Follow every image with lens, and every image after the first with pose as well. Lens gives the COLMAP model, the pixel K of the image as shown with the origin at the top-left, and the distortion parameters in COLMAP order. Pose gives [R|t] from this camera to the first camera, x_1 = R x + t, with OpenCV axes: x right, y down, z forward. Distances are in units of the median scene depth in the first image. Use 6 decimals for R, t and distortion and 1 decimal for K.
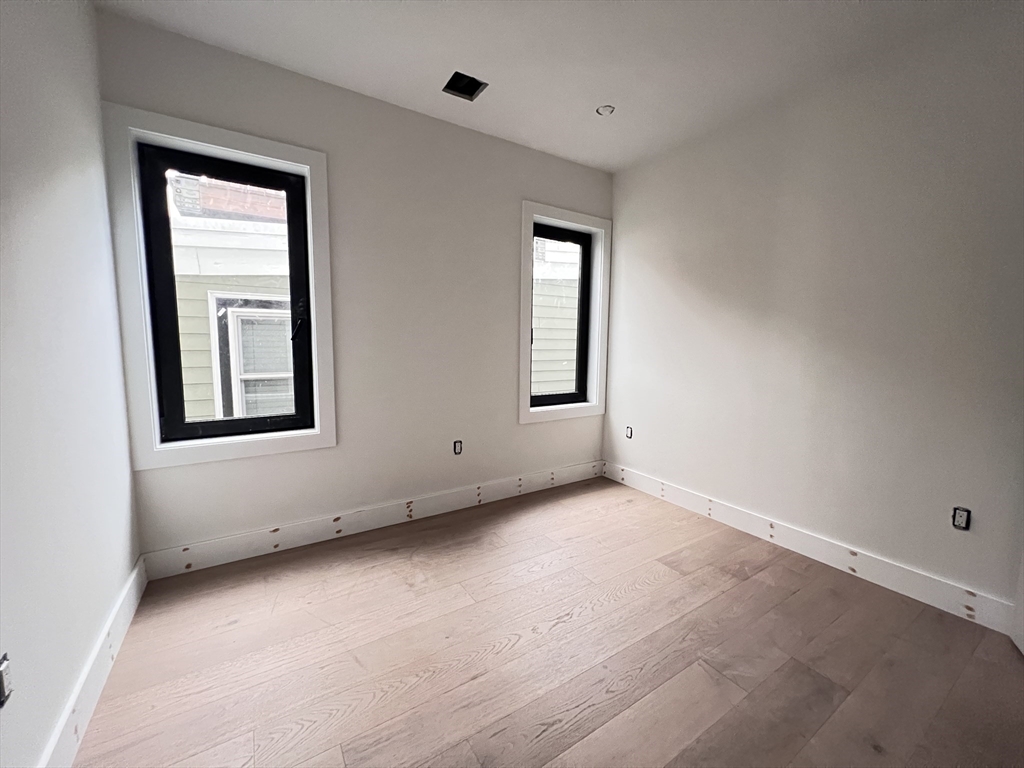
lens RADIAL K [[409.1, 0, 513.4], [0, 409.1, 384.5], [0, 0, 1]] dist [-0.000677, -0.000028]
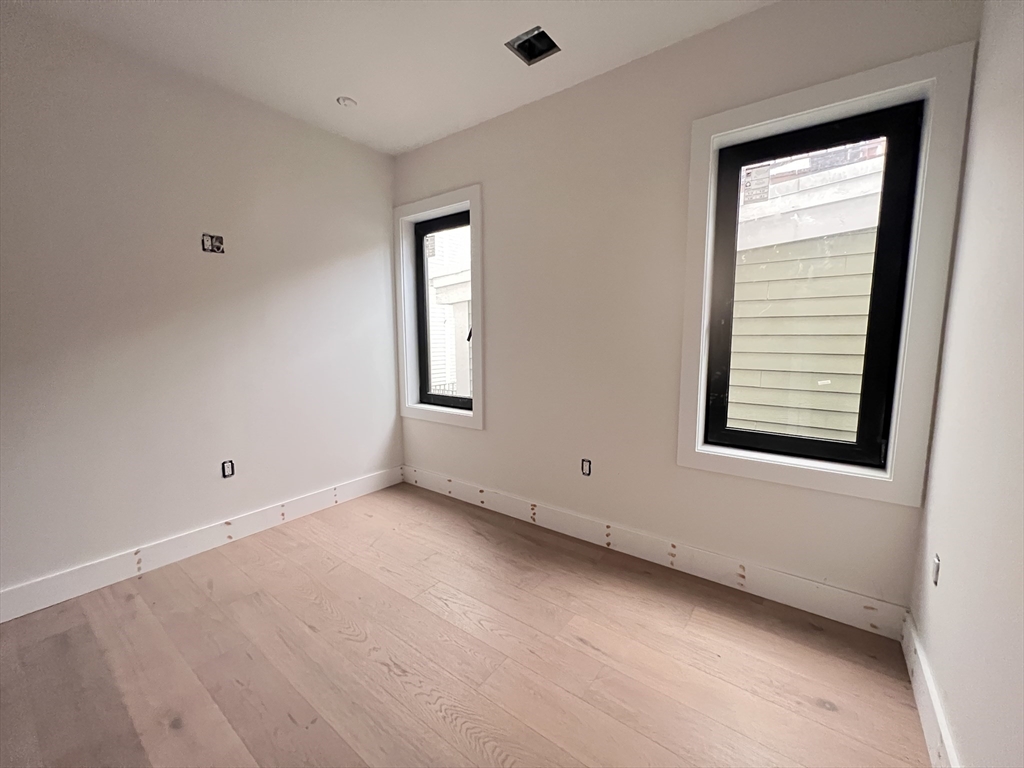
lens RADIAL K [[410.4, 0, 512.0], [0, 410.4, 384.0], [0, 0, 1]] dist [-0.006779, 0.000051]
pose [[0.348427, 0.097297, -0.932272, 0.582961], [-0.093083, 0.993273, 0.068875, -0.060818], [0.932703, 0.062781, 0.355140, 0.547607]]
